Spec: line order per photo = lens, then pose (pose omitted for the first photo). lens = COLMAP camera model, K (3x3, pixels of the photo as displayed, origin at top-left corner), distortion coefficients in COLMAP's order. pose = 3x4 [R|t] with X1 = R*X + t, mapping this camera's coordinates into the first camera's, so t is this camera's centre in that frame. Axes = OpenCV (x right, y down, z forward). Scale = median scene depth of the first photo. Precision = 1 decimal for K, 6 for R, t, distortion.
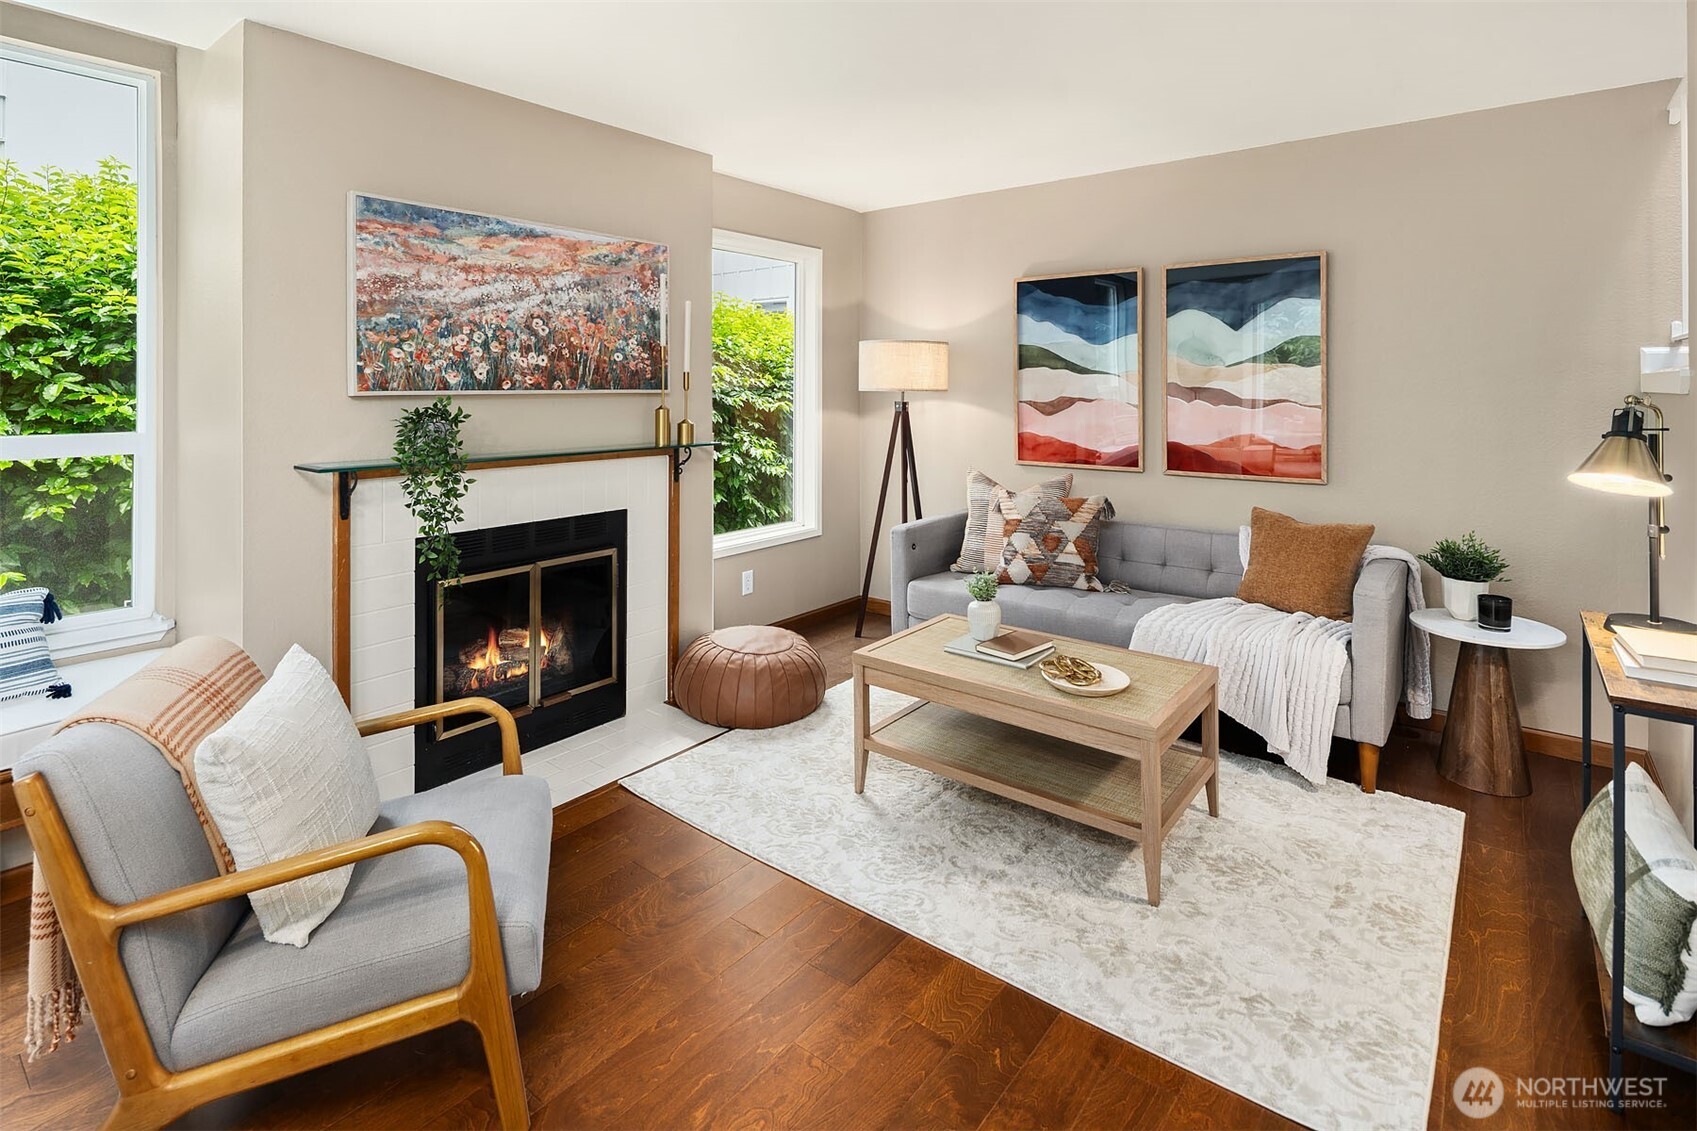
lens RADIAL K [[832.9, 0, 817.6], [0, 832.9, 384.2], [0, 0, 1]] dist [0.003781, -0.000606]
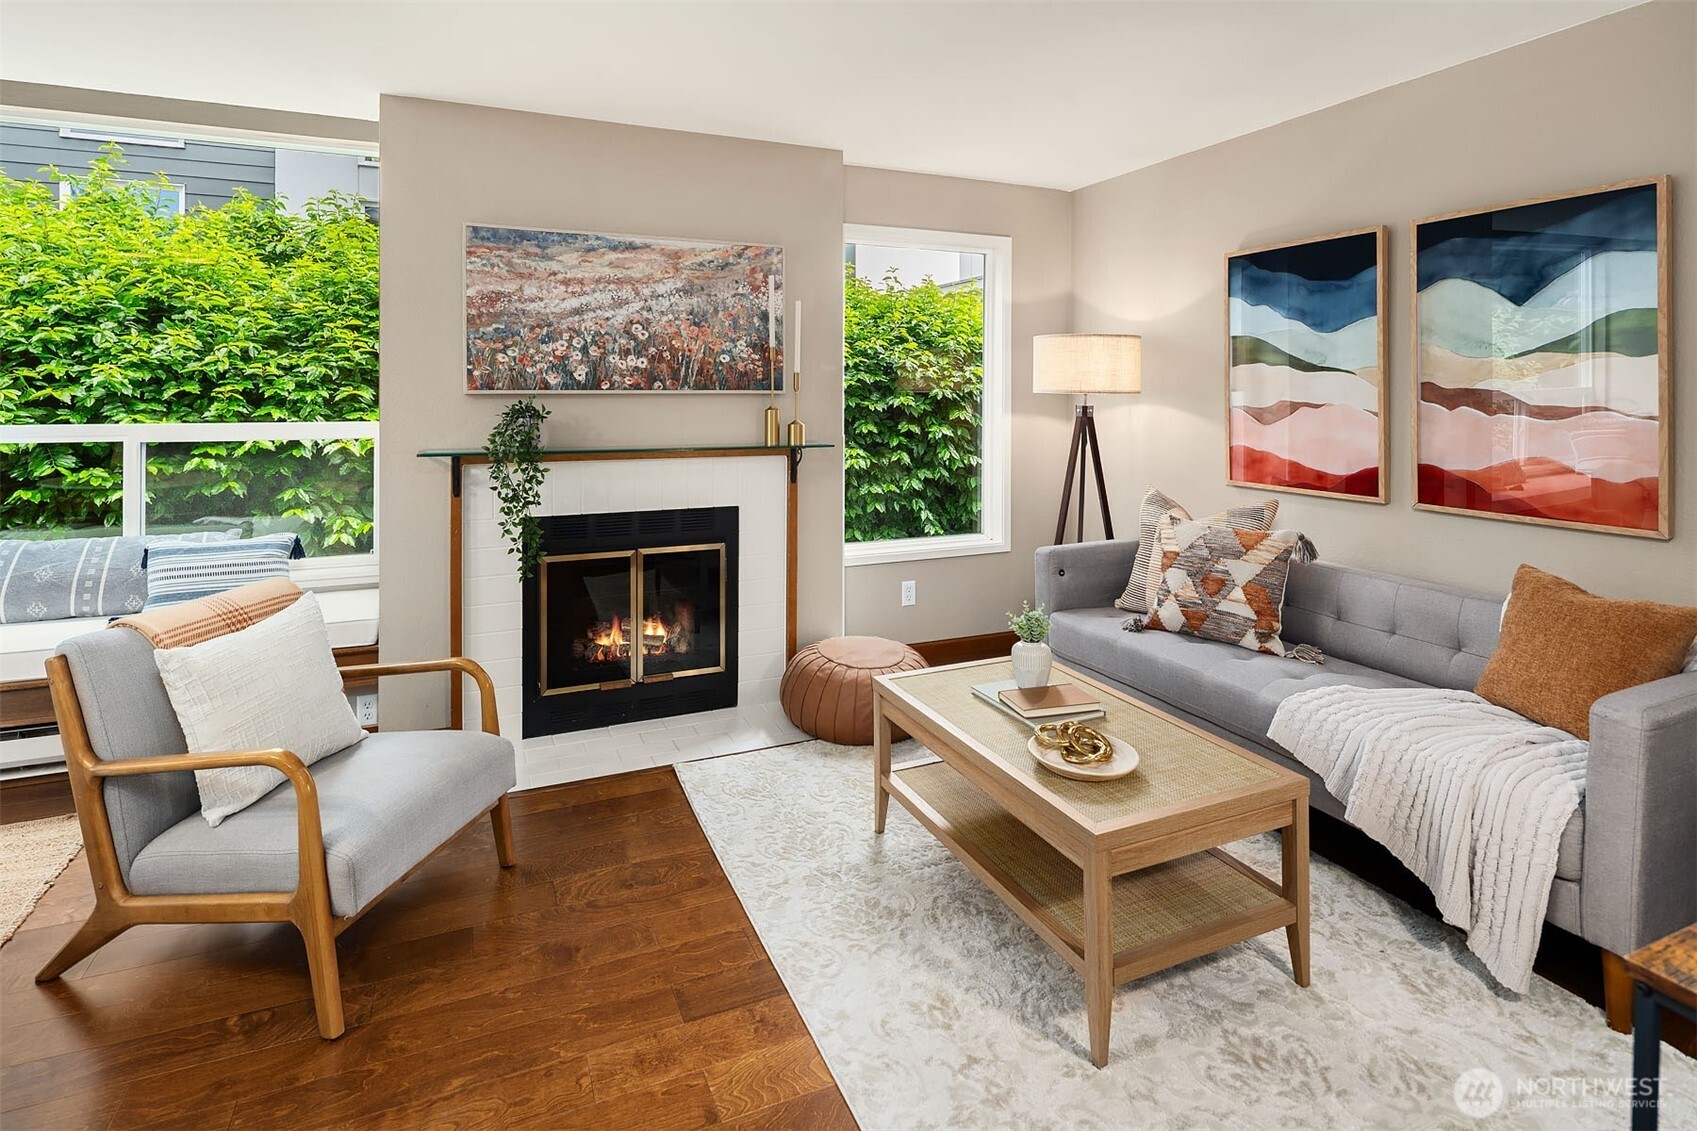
lens RADIAL K [[835.9, 0, 805.8], [0, 835.9, 389.7], [0, 0, 1]] dist [0.001143, -0.000636]
pose [[0.885624, 0.001047, -0.464402, 0.347257], [-0.000263, 0.999998, 0.001753, 0.004337], [0.464403, -0.001431, 0.885623, 0.134319]]
